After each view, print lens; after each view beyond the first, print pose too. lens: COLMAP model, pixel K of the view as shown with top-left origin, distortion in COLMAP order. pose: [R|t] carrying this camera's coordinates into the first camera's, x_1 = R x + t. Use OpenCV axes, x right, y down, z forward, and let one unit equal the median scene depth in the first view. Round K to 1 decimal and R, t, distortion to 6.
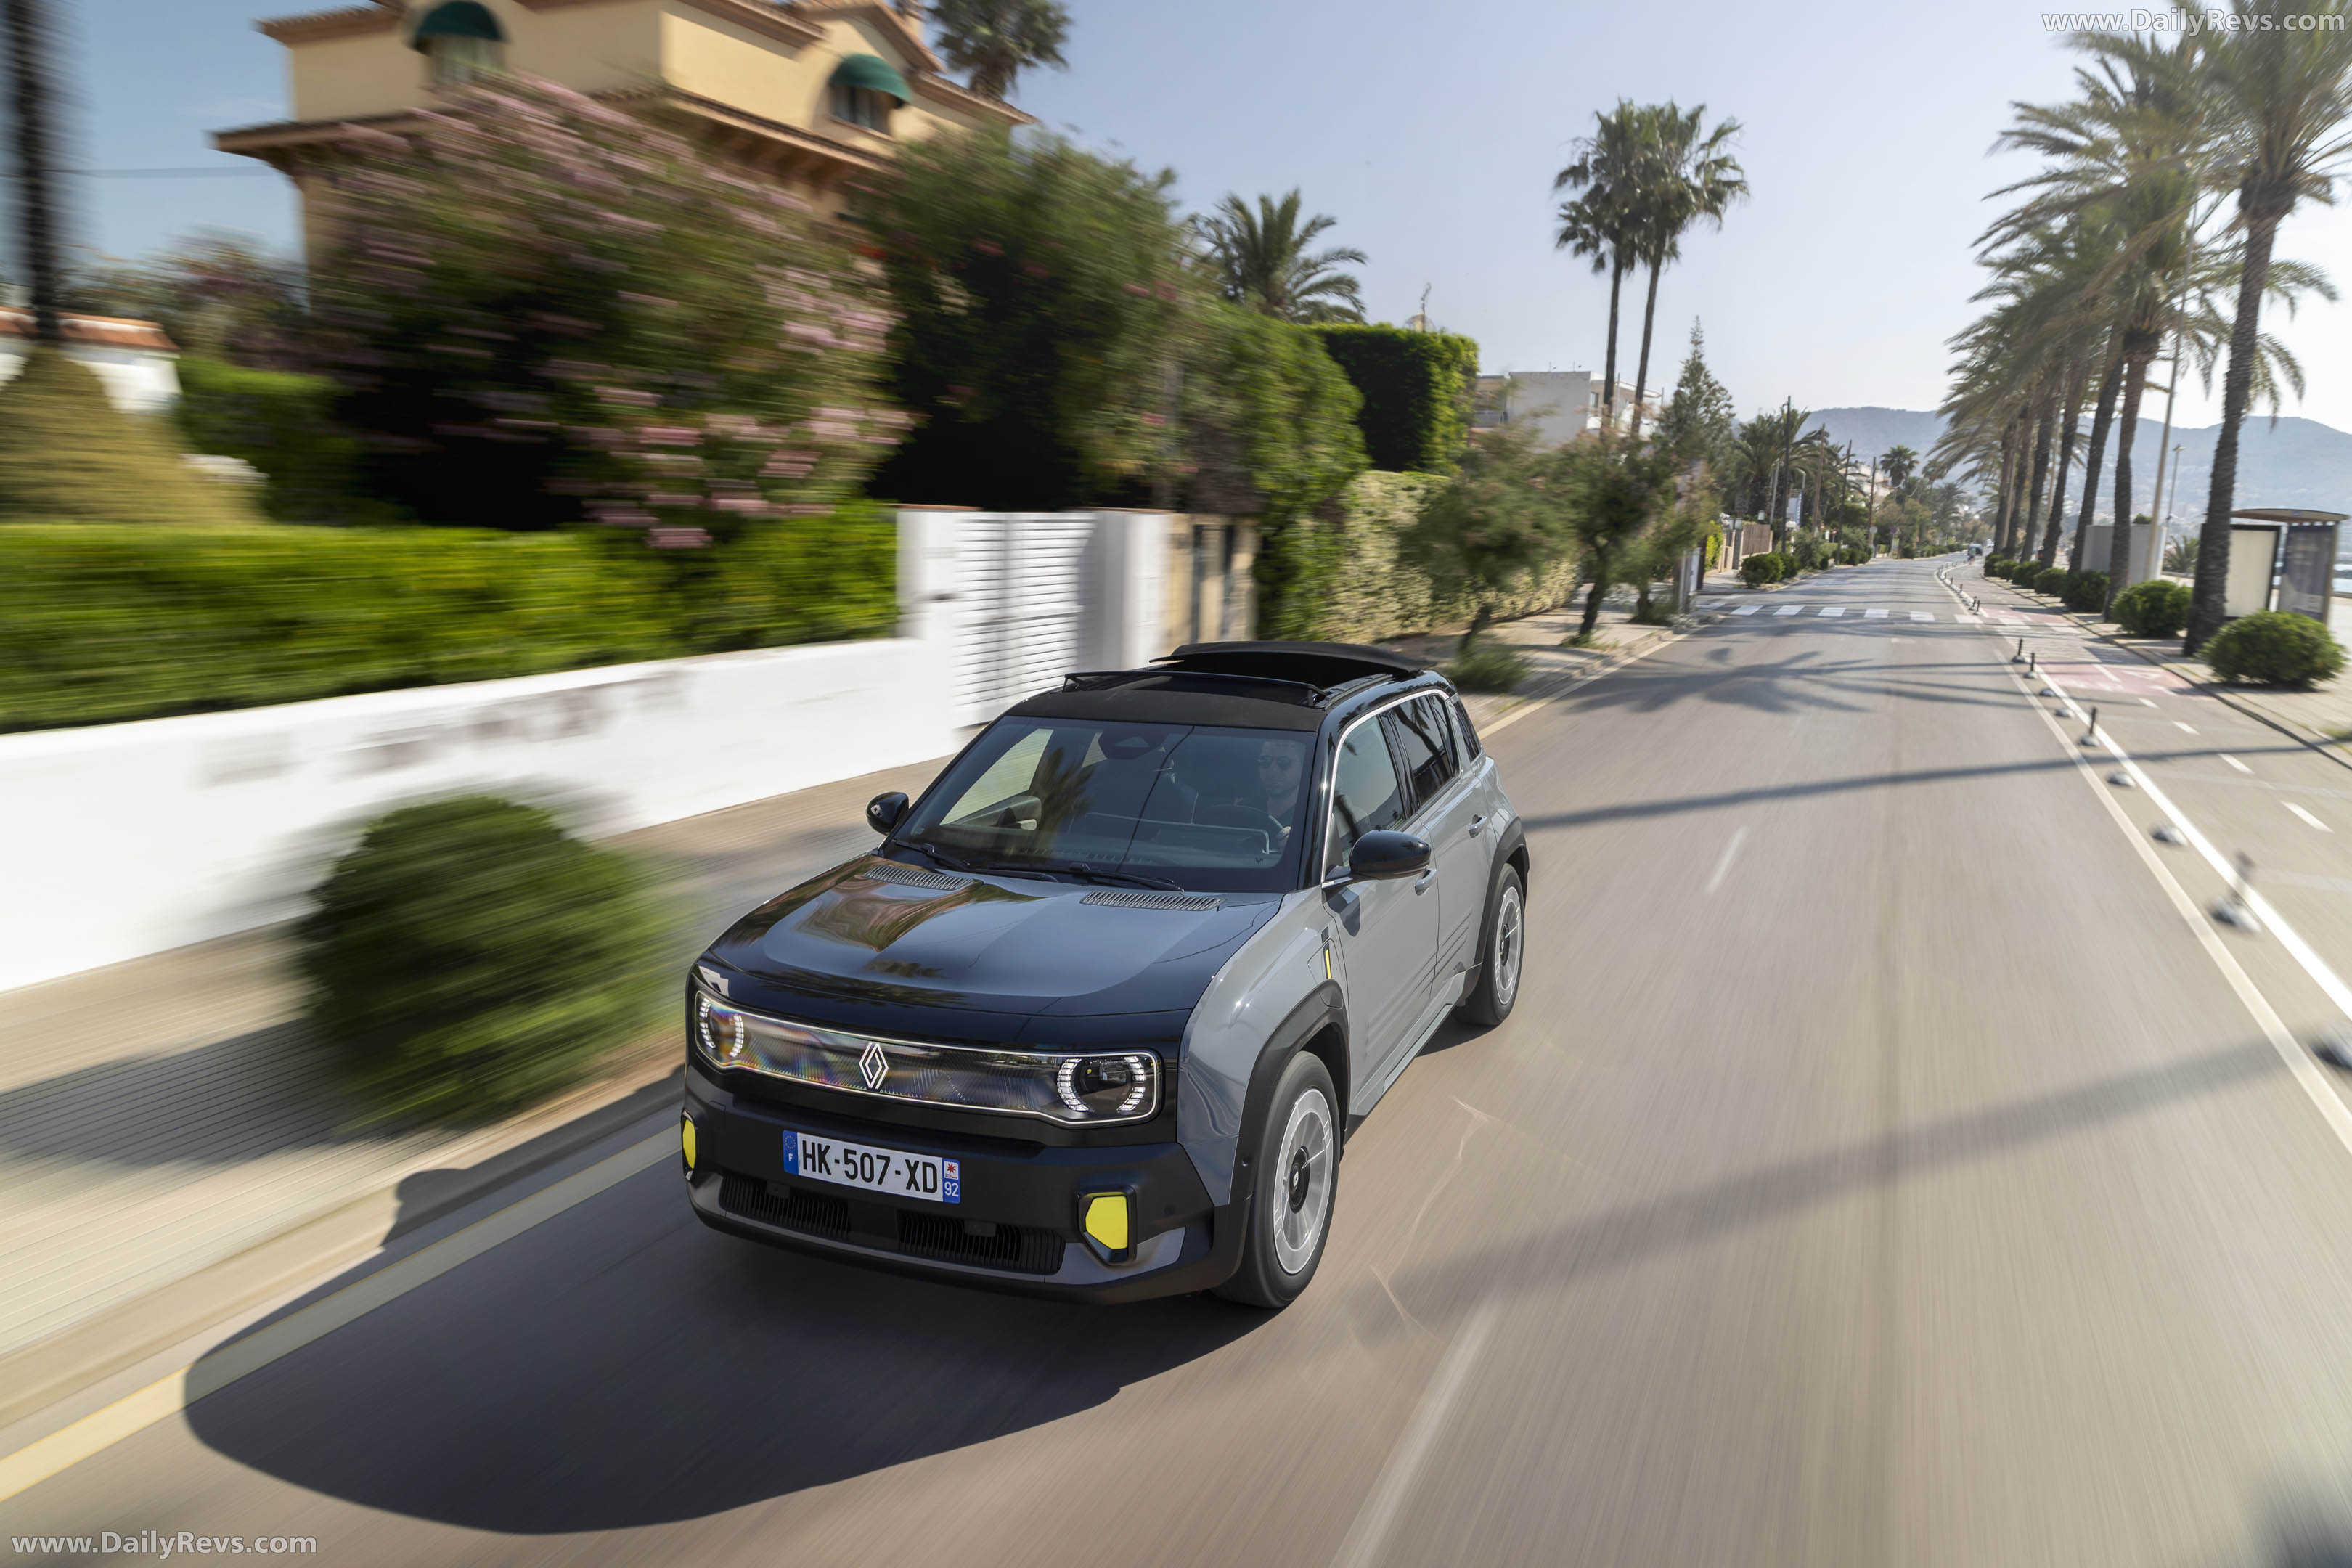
lens RADIAL K [[1709.2, 0, 1199.8], [0, 1709.2, 778.1], [0, 0, 1]] dist [-0.045918, -0.001782]
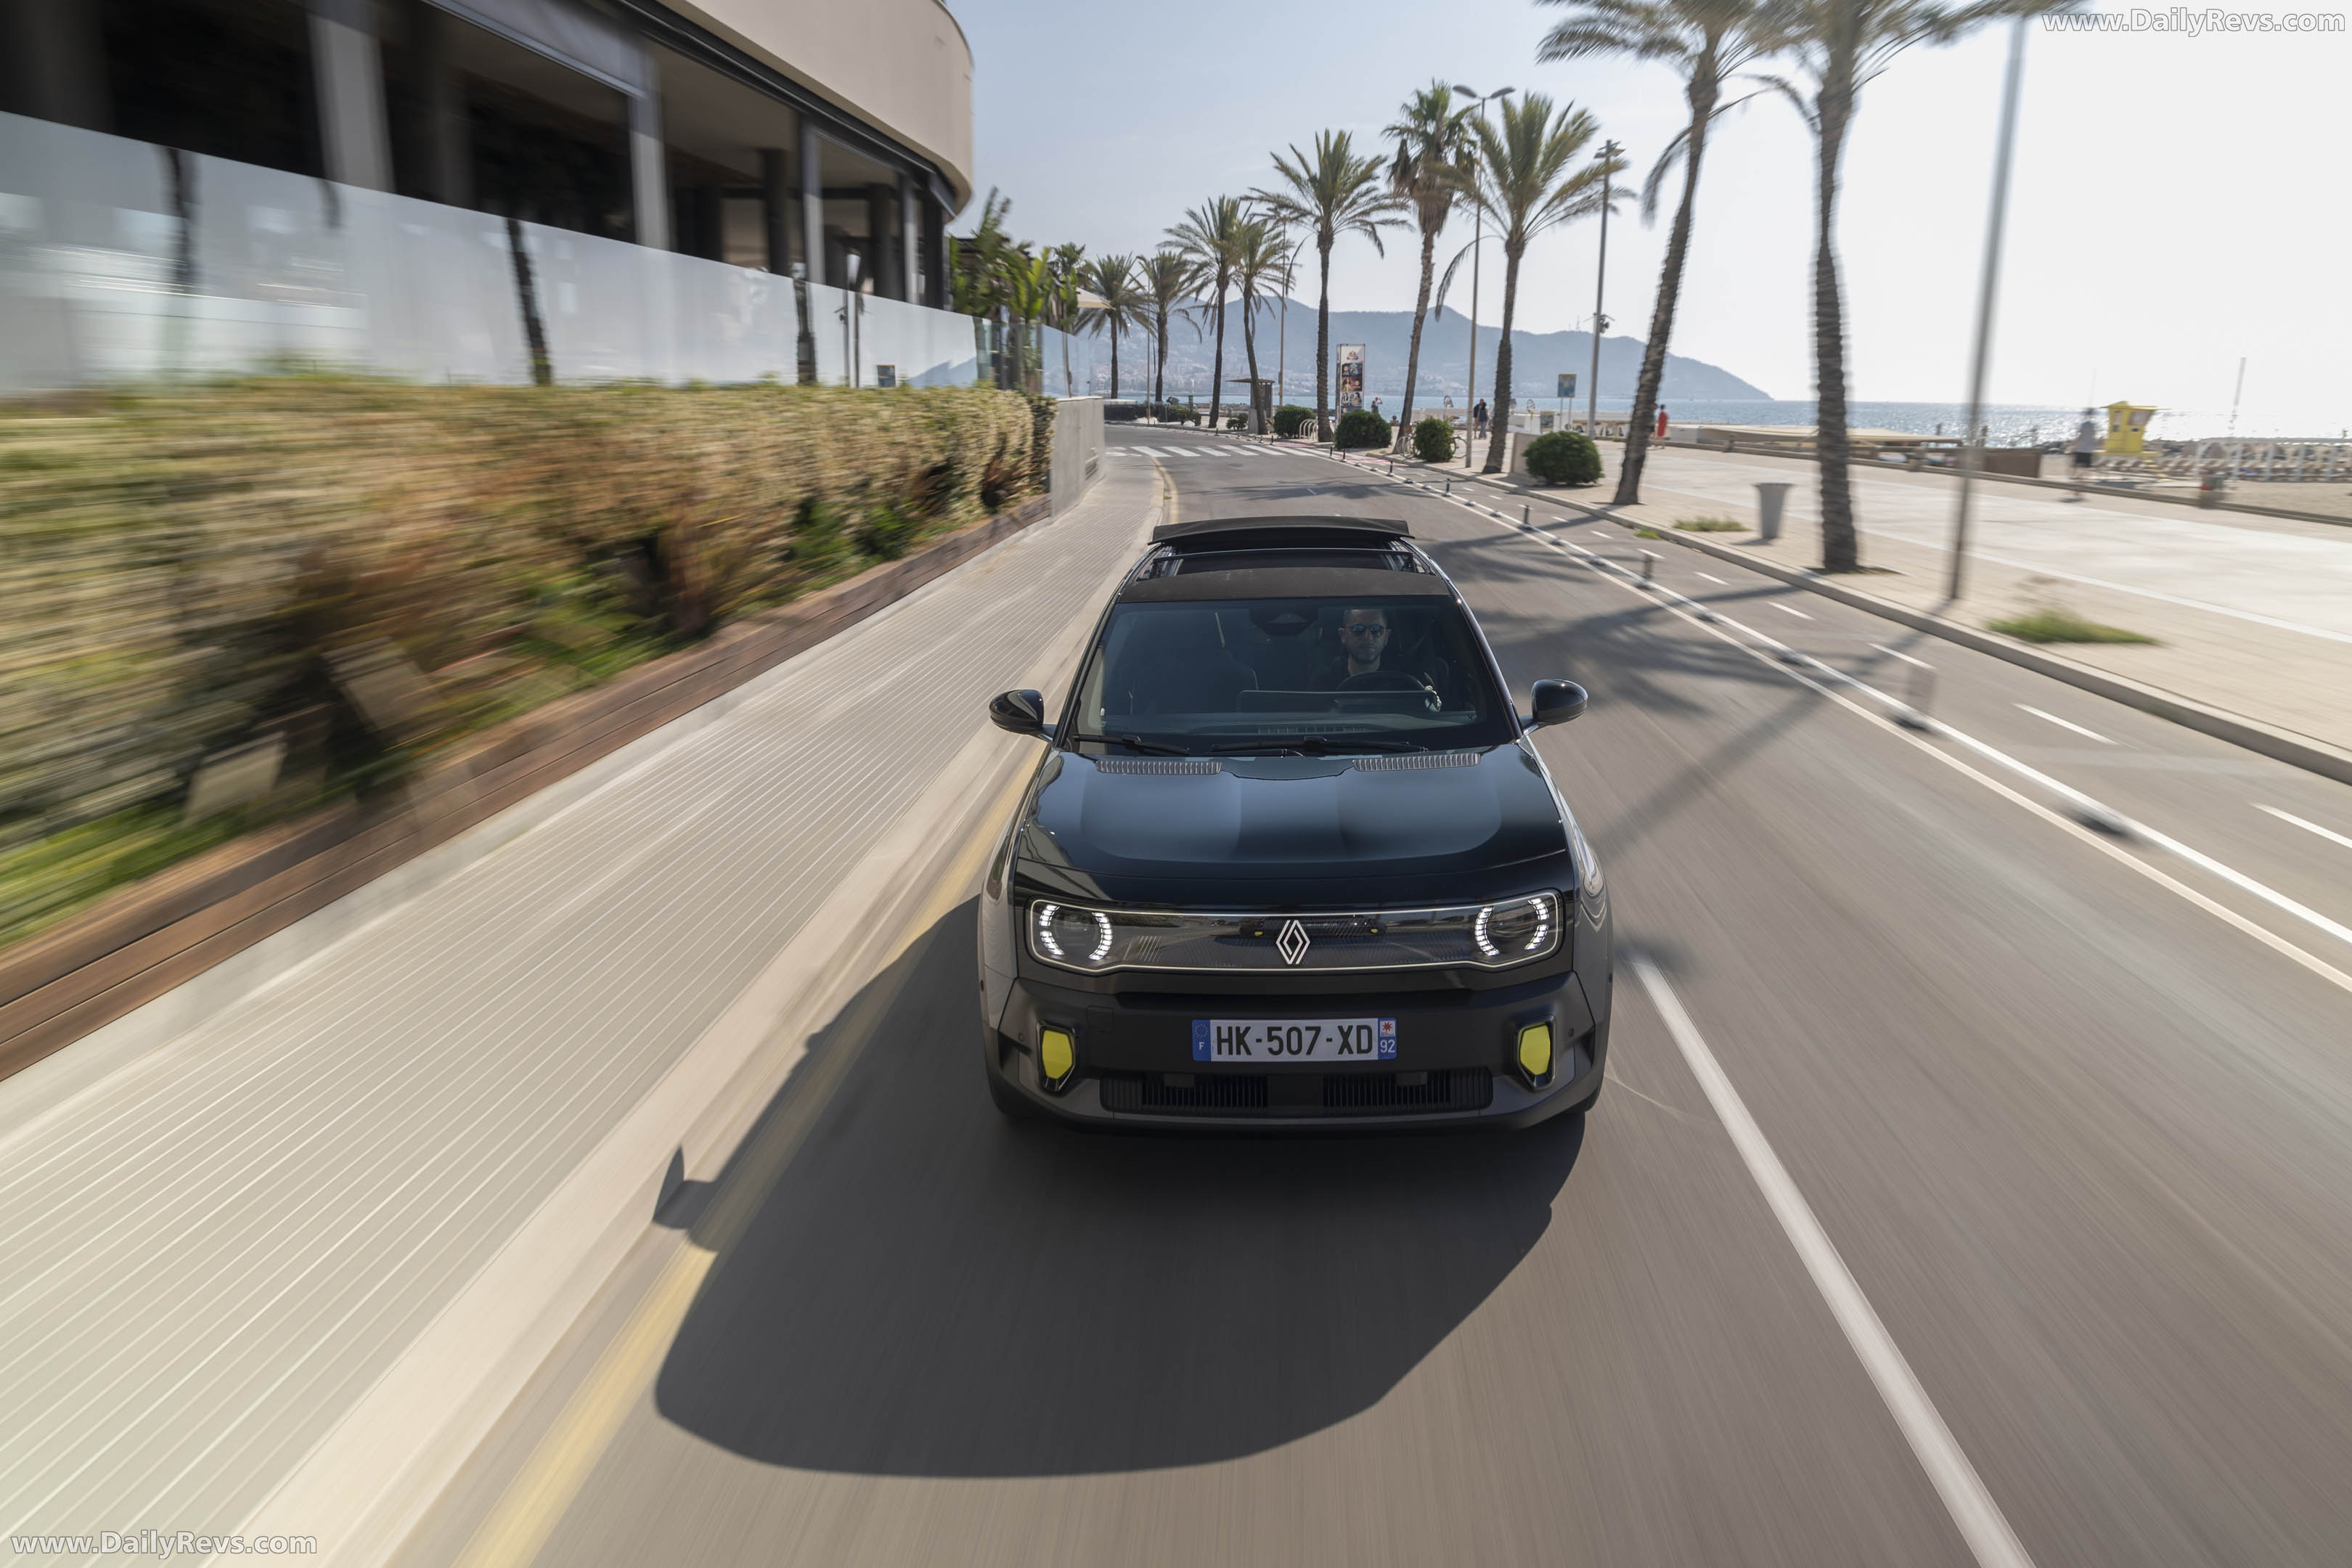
lens RADIAL K [[1709.2, 0, 1197.9], [0, 1709.2, 784.4], [0, 0, 1]] dist [-0.045918, -0.001782]
pose [[0.935196, -0.107012, 0.337575, -0.585486], [0.080048, 0.992457, 0.092853, -0.026584], [-0.344965, -0.059813, 0.936708, 0.059675]]
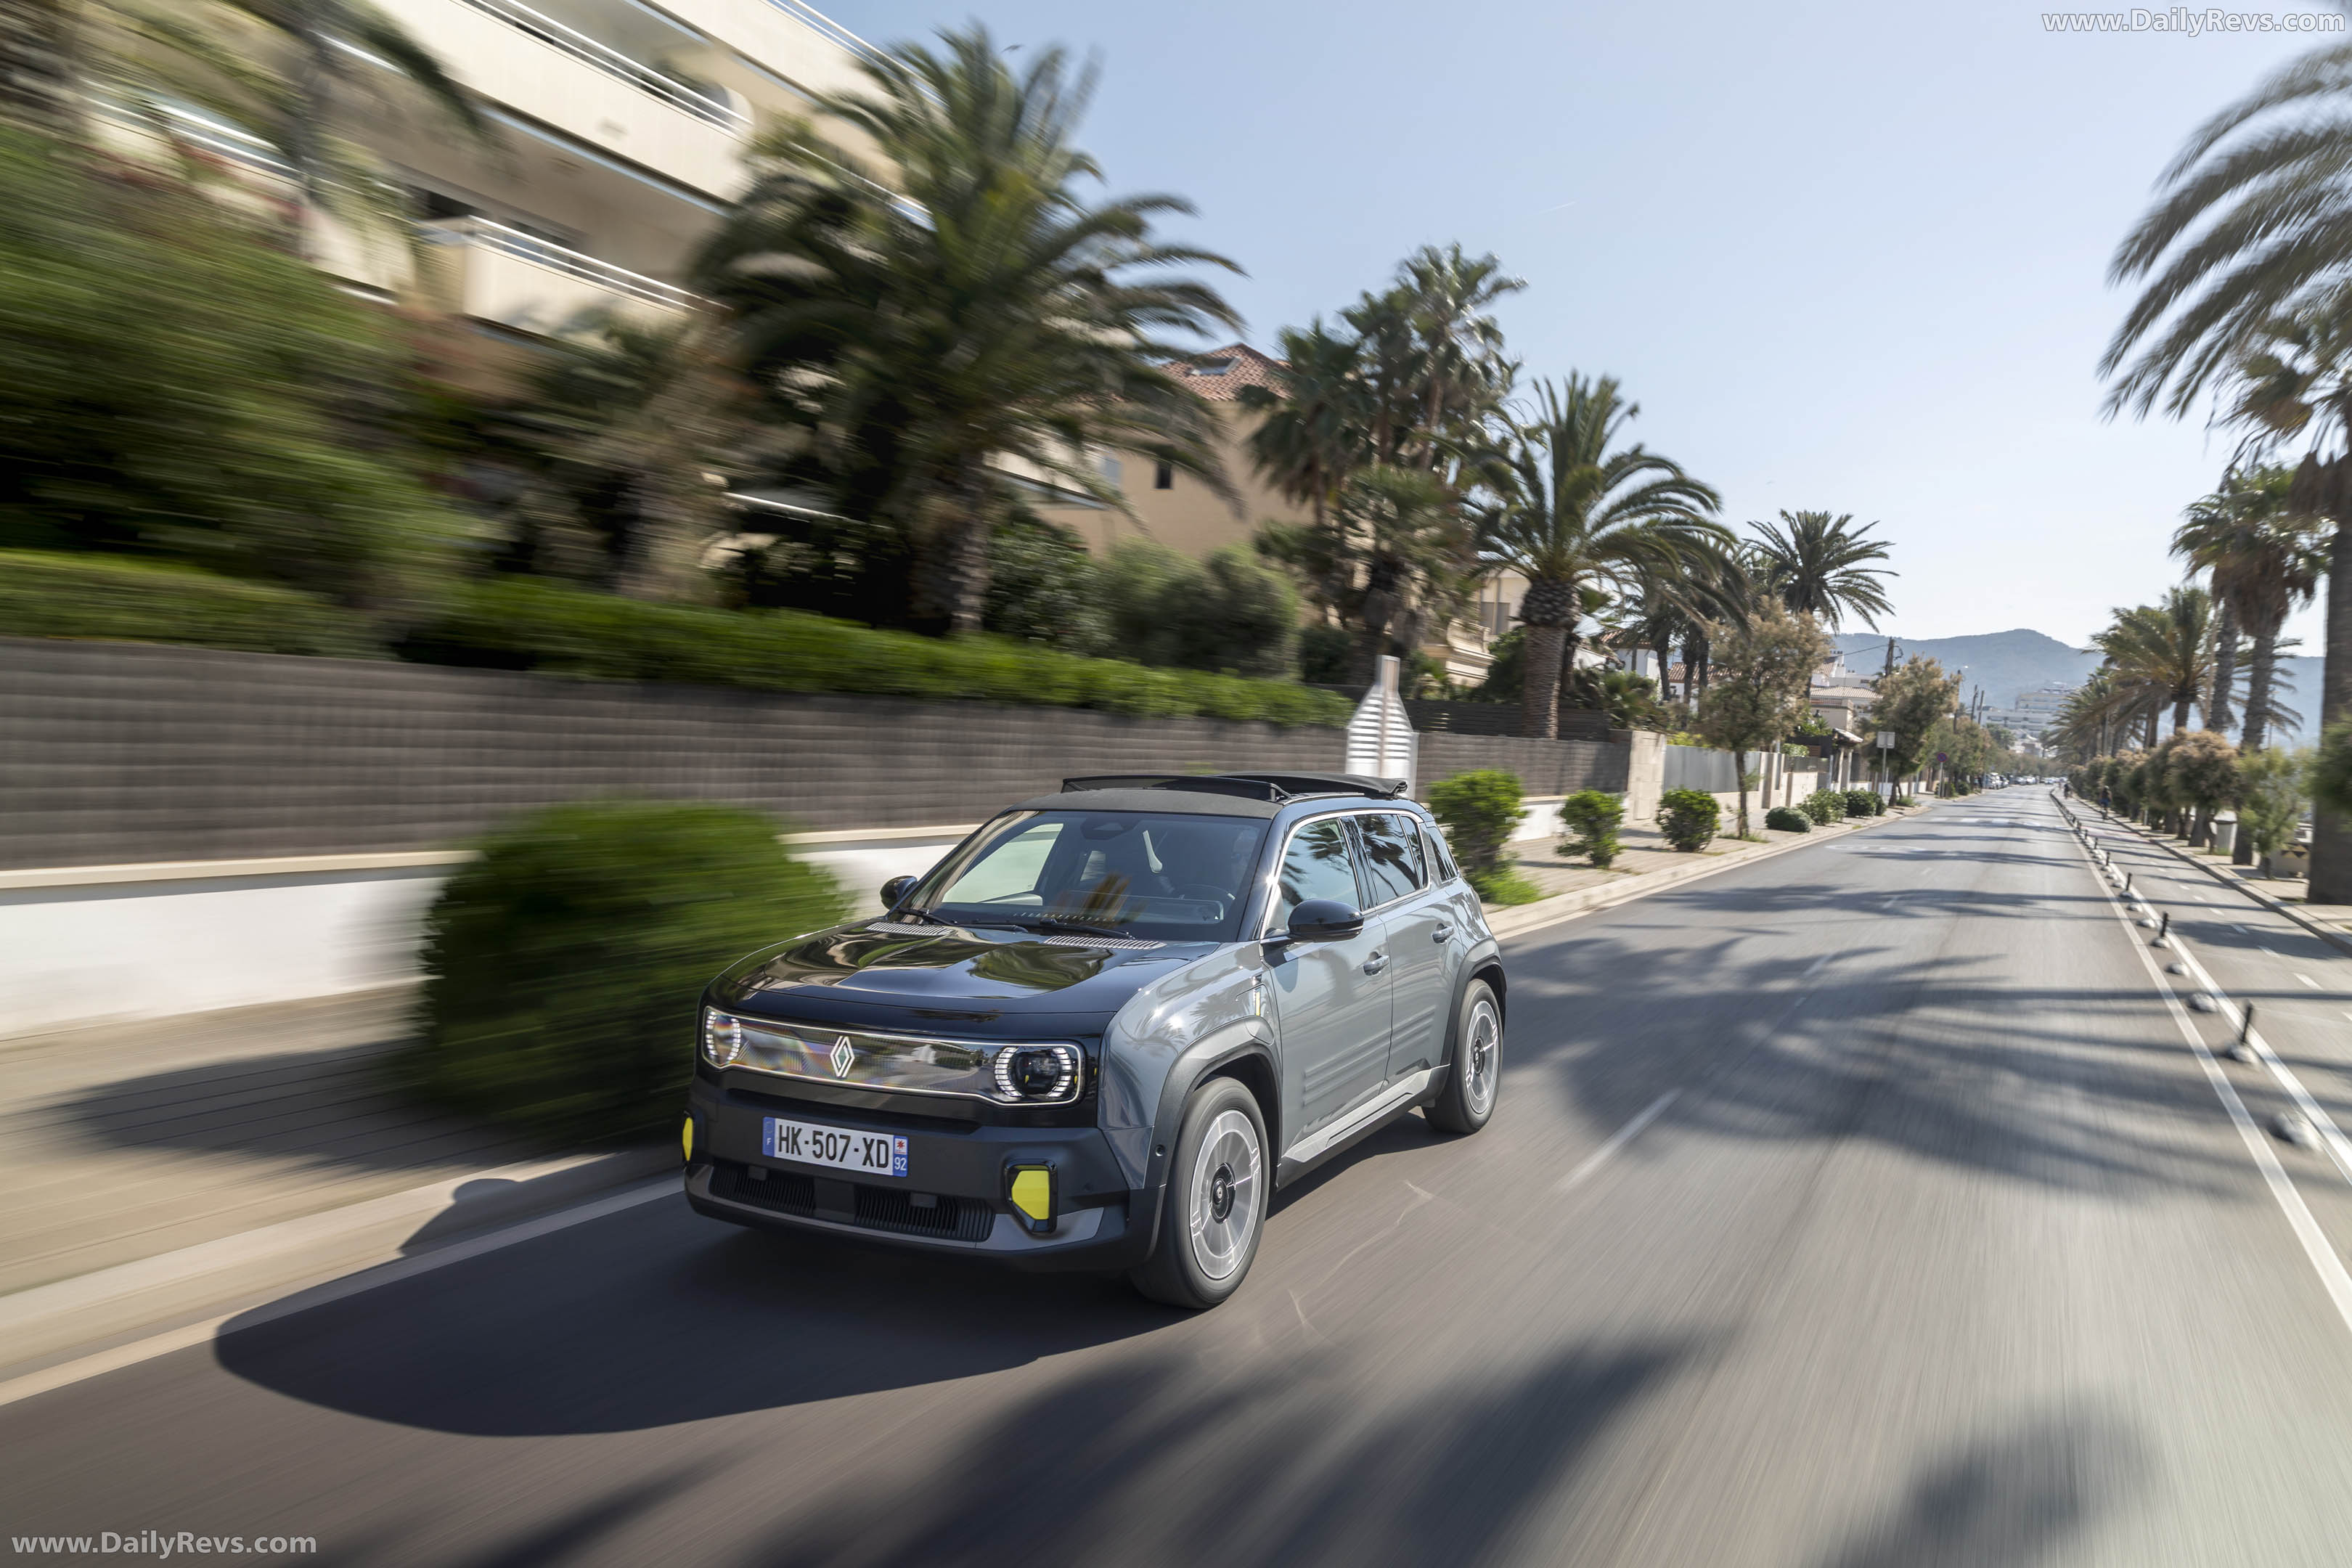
lens RADIAL K [[1709.2, 0, 1191.1], [0, 1709.2, 766.6], [0, 0, 1]] dist [-0.045918, -0.001782]
pose [[0.997039, 0.016430, -0.075118, 0.128329], [-0.028041, 0.987320, -0.156248, 0.149019], [0.071599, 0.157892, 0.984857, -0.151295]]
